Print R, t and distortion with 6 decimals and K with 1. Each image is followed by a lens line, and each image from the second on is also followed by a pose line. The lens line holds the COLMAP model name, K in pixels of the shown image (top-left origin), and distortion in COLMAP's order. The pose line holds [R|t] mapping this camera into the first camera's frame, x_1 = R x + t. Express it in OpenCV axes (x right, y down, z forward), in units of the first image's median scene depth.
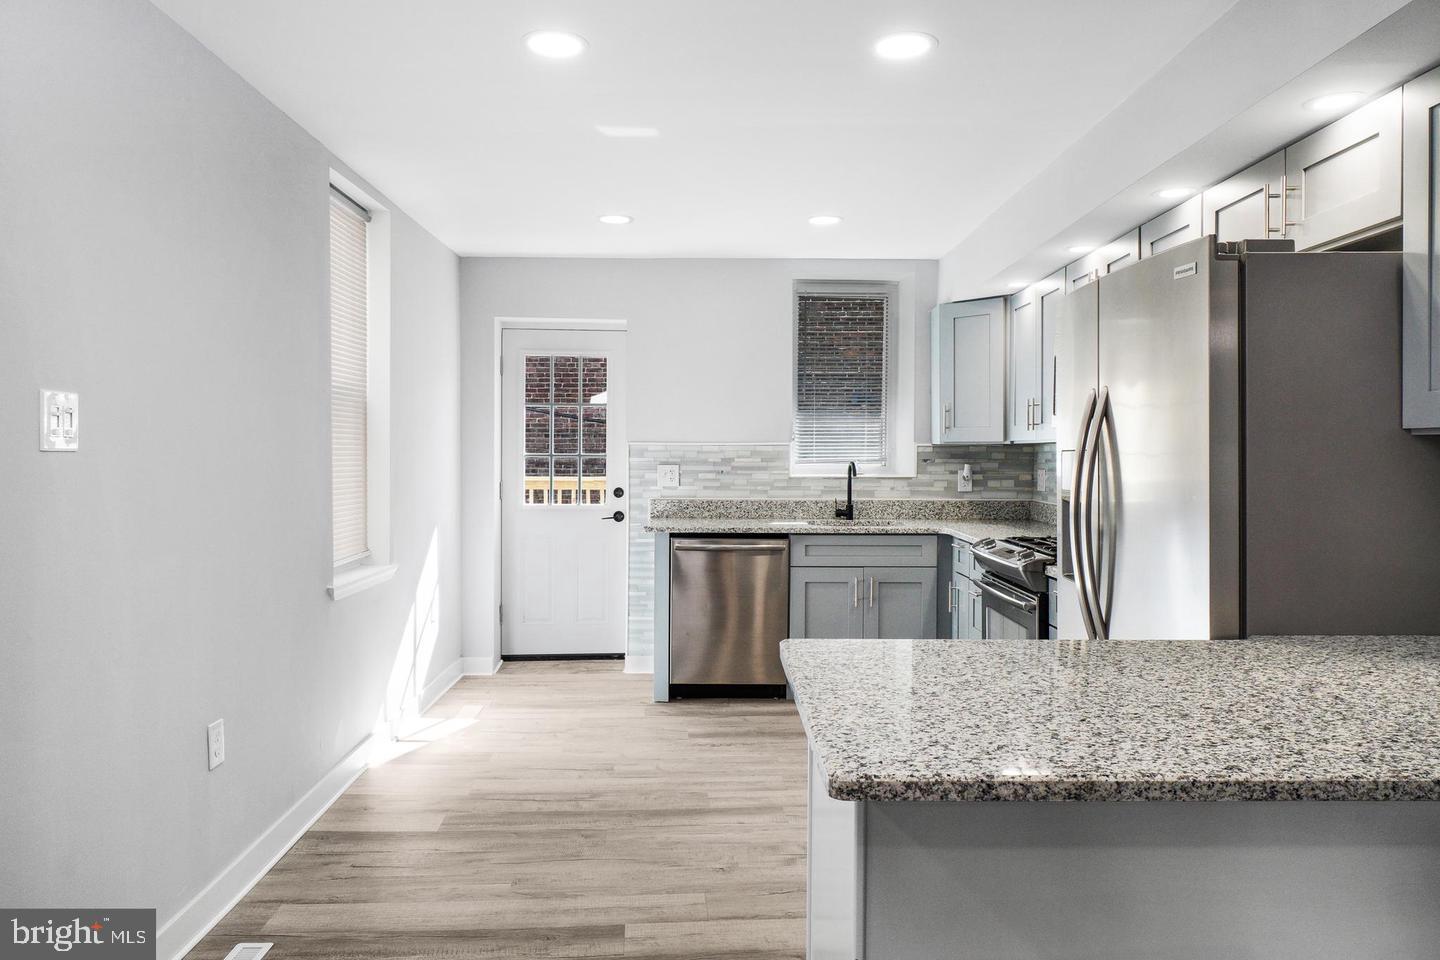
lens RADIAL K [[1031.3, 0, 723.2], [0, 1031.3, 470.0], [0, 0, 1]] dist [-0.003608, 0.003271]
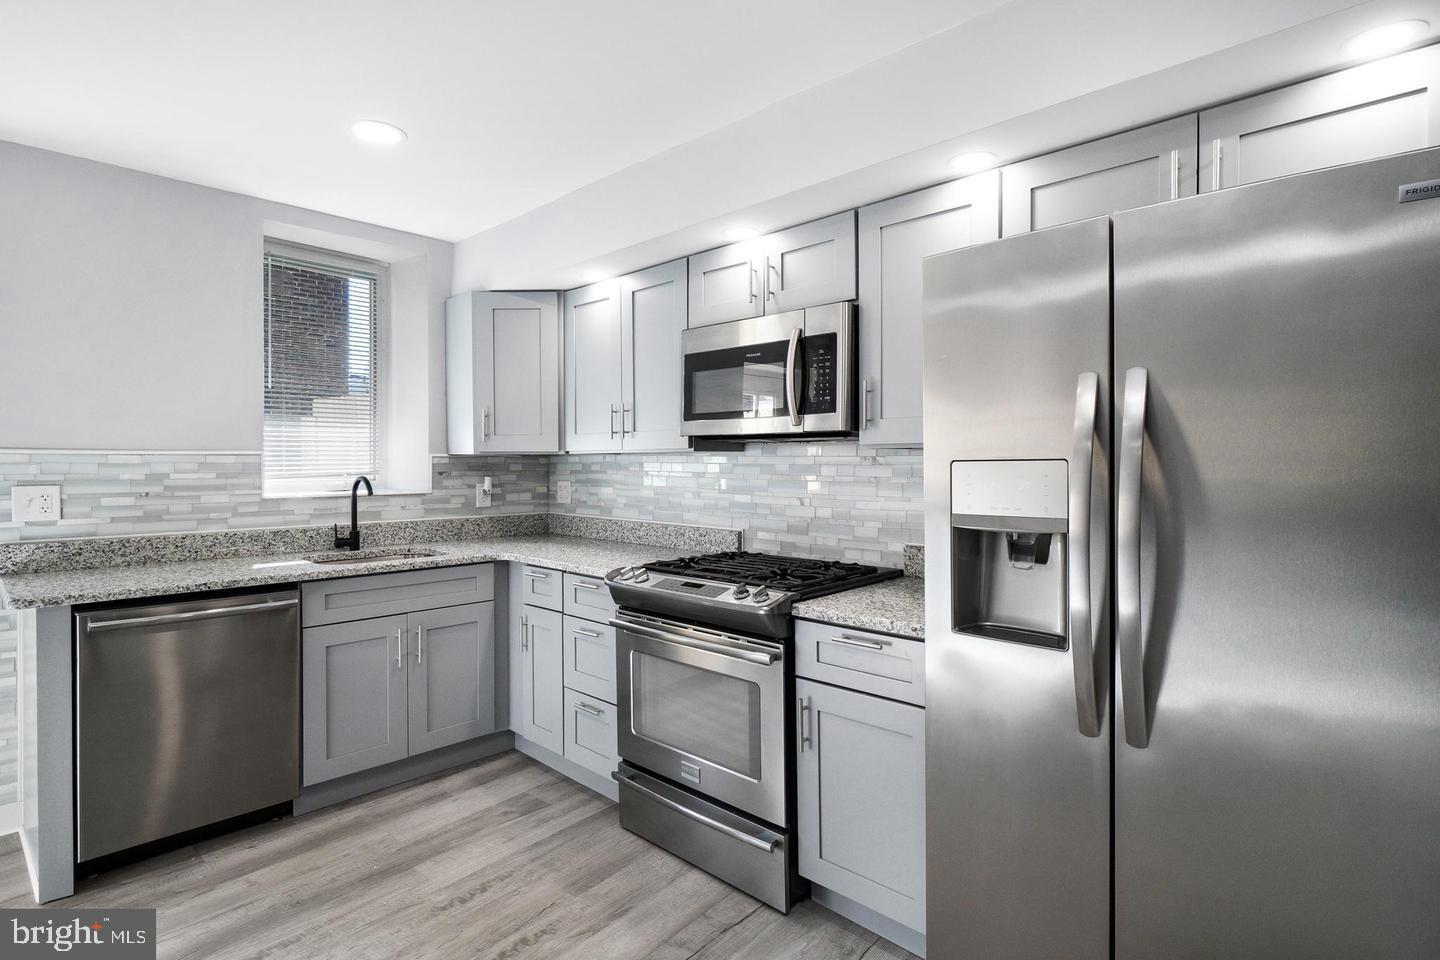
lens RADIAL K [[733.5, 0, 721.0], [0, 733.5, 479.2], [0, 0, 1]] dist [-0.000993, 0.000643]
pose [[0.691576, -0.018845, 0.722058, -0.086294], [0.015588, 0.999816, 0.011164, -0.007513], [-0.722136, 0.003535, 0.691742, 0.406766]]
